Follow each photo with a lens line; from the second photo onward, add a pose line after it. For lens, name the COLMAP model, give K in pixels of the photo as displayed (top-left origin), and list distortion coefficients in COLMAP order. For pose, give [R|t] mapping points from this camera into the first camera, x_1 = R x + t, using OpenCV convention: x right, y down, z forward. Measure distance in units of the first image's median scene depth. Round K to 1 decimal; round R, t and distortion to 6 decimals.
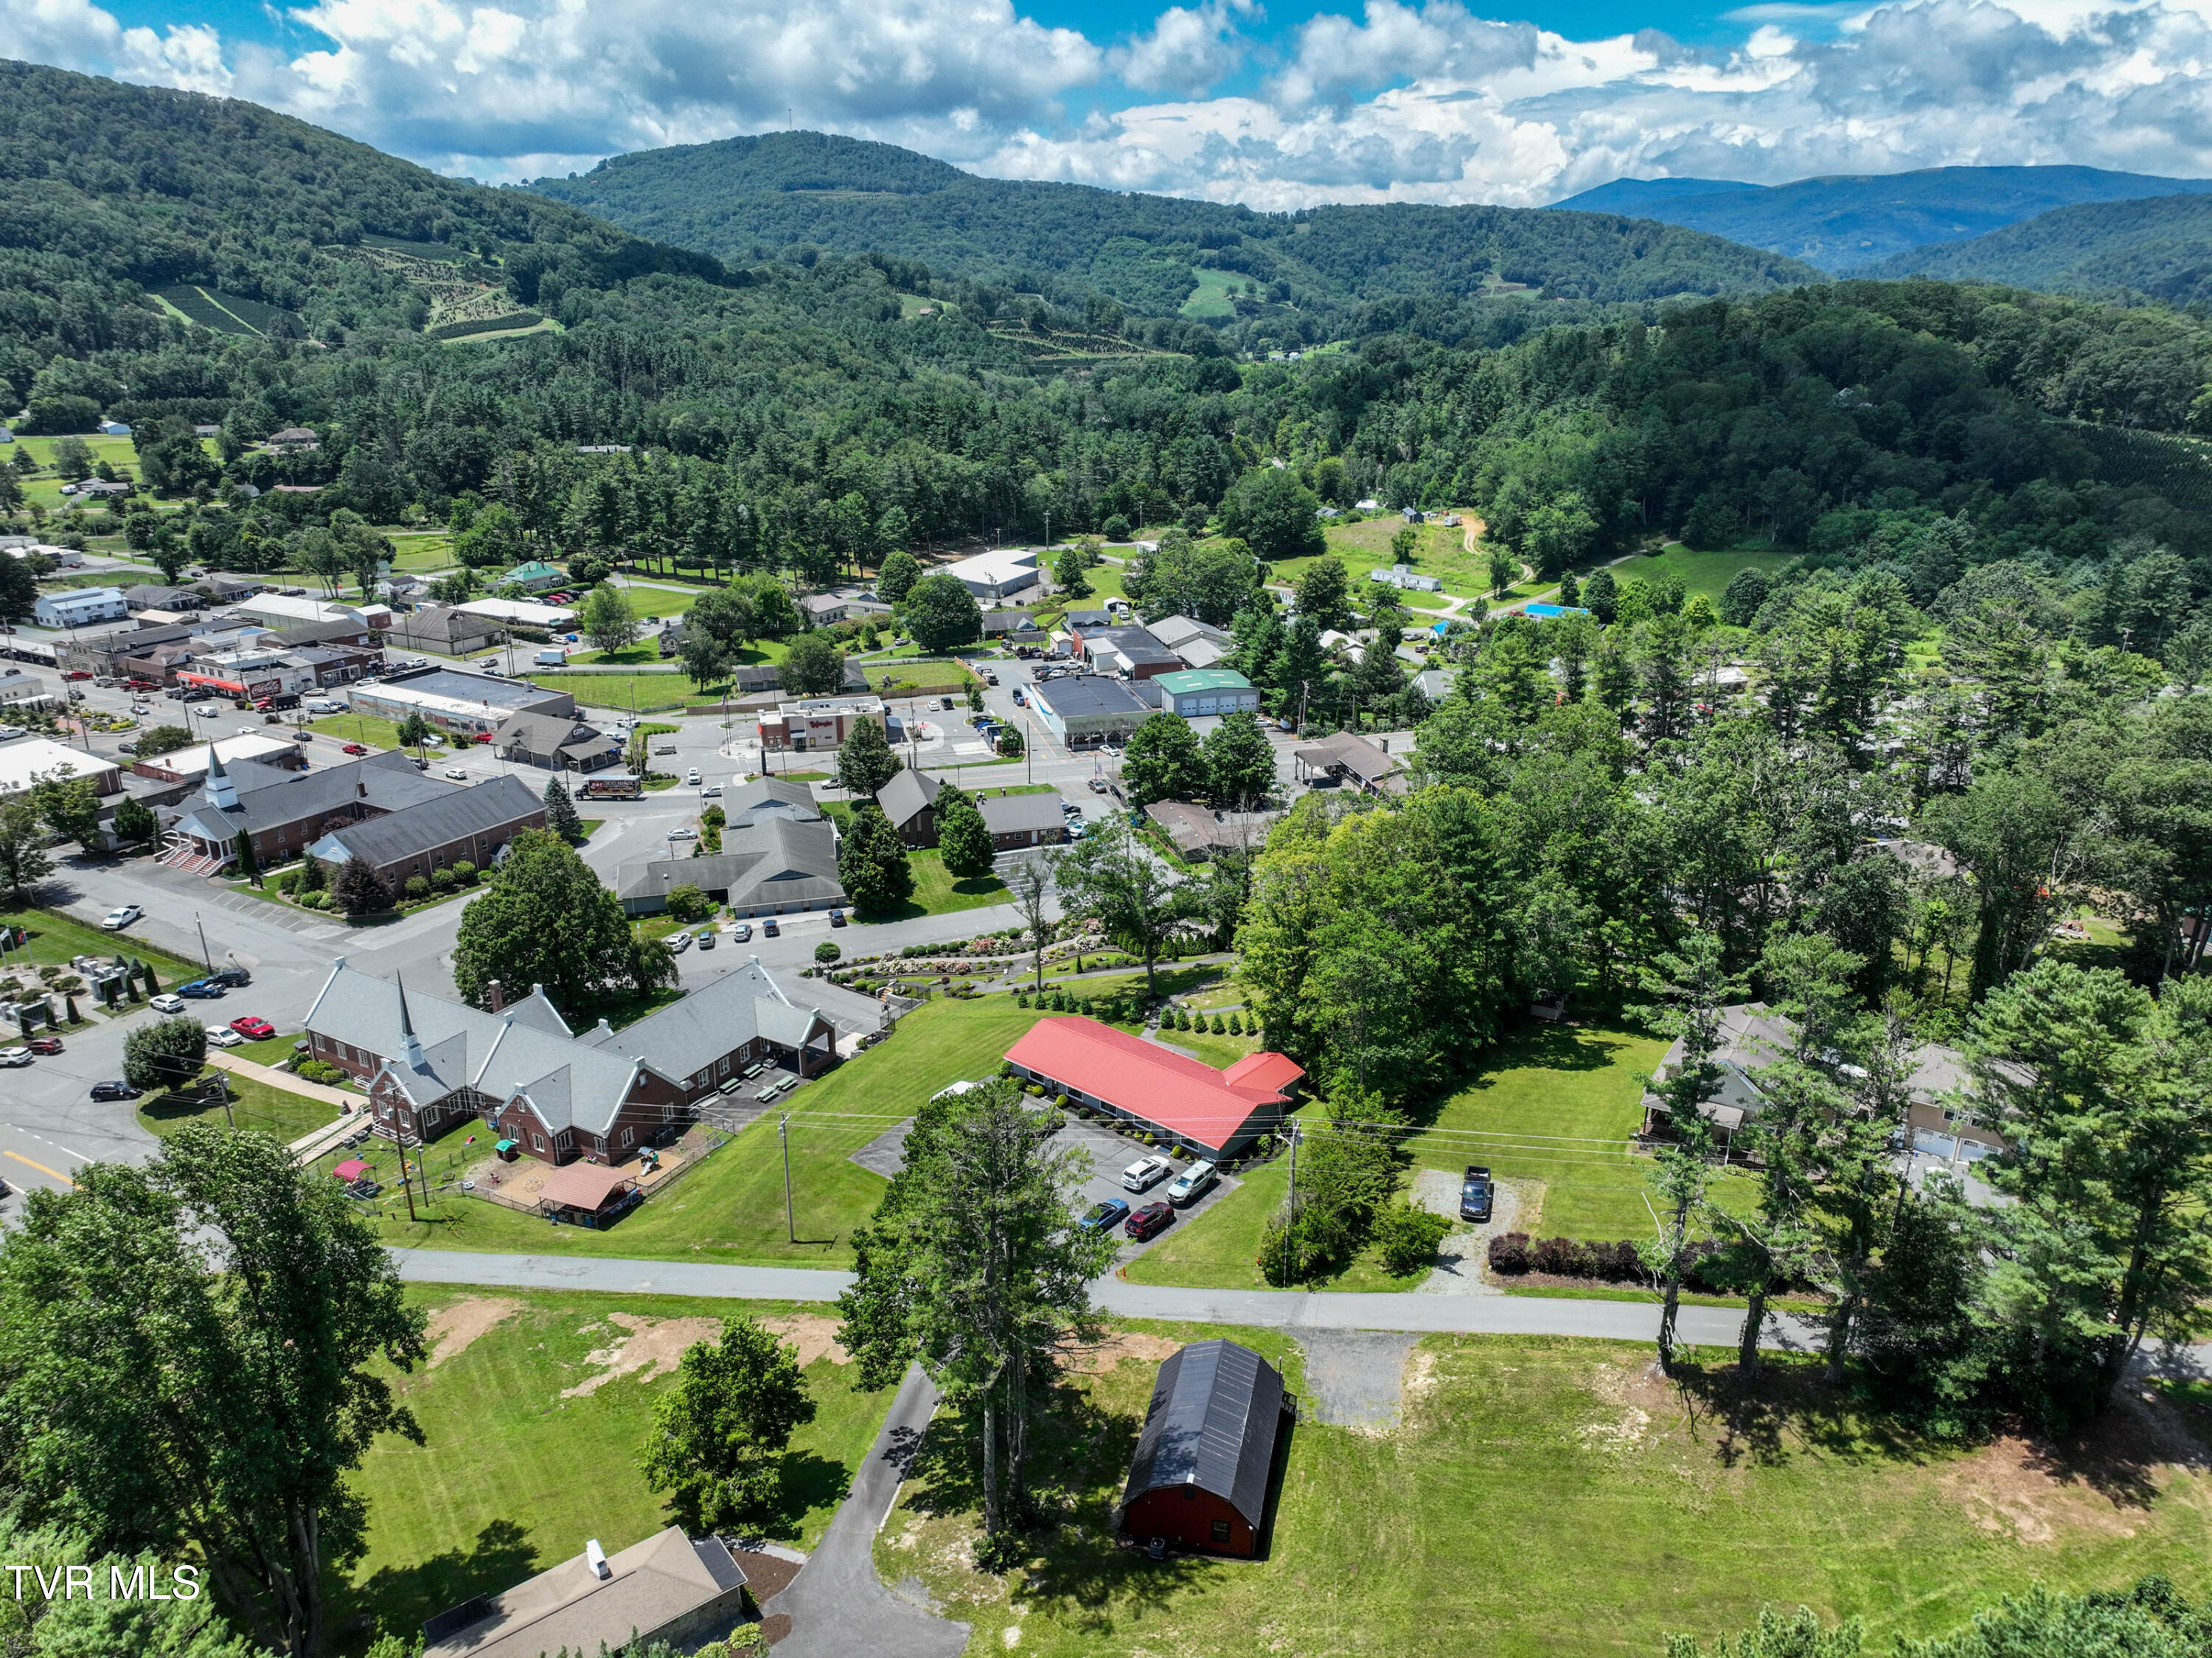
lens RADIAL K [[1549.7, 0, 1113.7], [0, 1549.7, 833.5], [0, 0, 1]] dist [-0.001993, 0.019300]
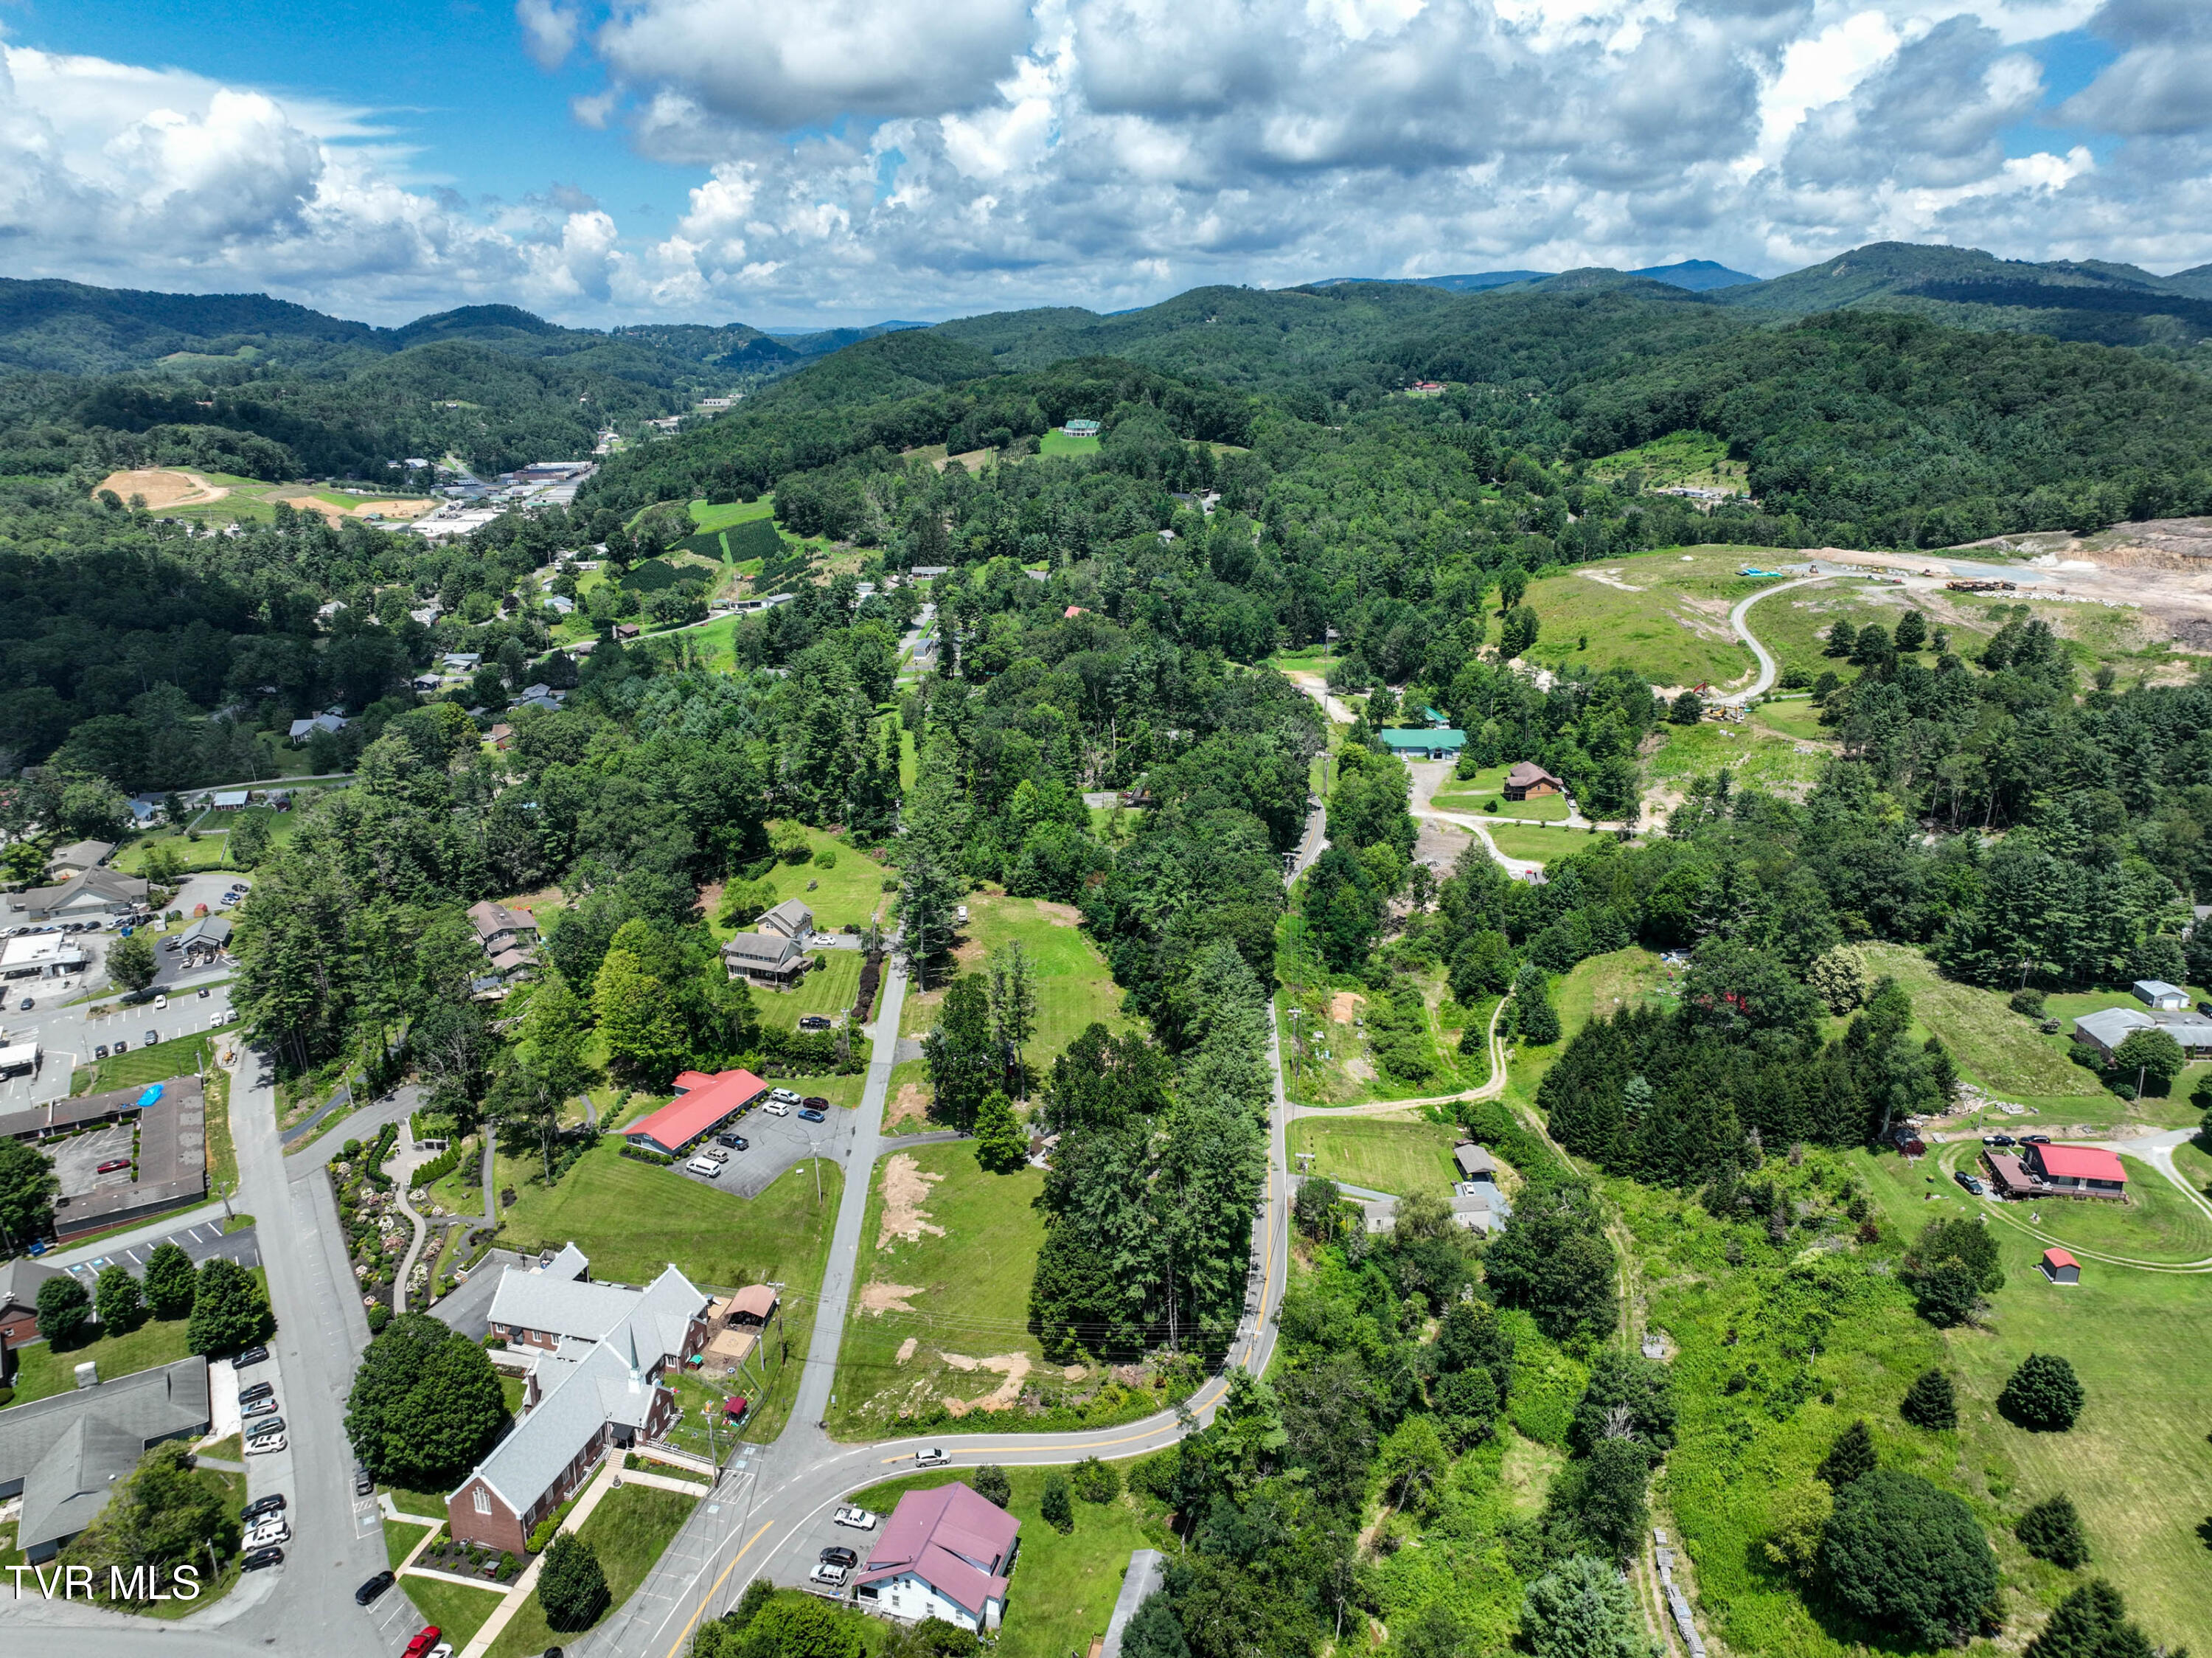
lens RADIAL K [[1549.7, 0, 1116.1], [0, 1549.7, 836.6], [0, 0, 1]] dist [-0.001993, 0.019300]
pose [[-0.254447, -0.303107, 0.918359, -1.190189], [0.326393, 0.866980, 0.376581, -0.460891], [-0.910343, 0.395566, -0.121668, 0.429780]]
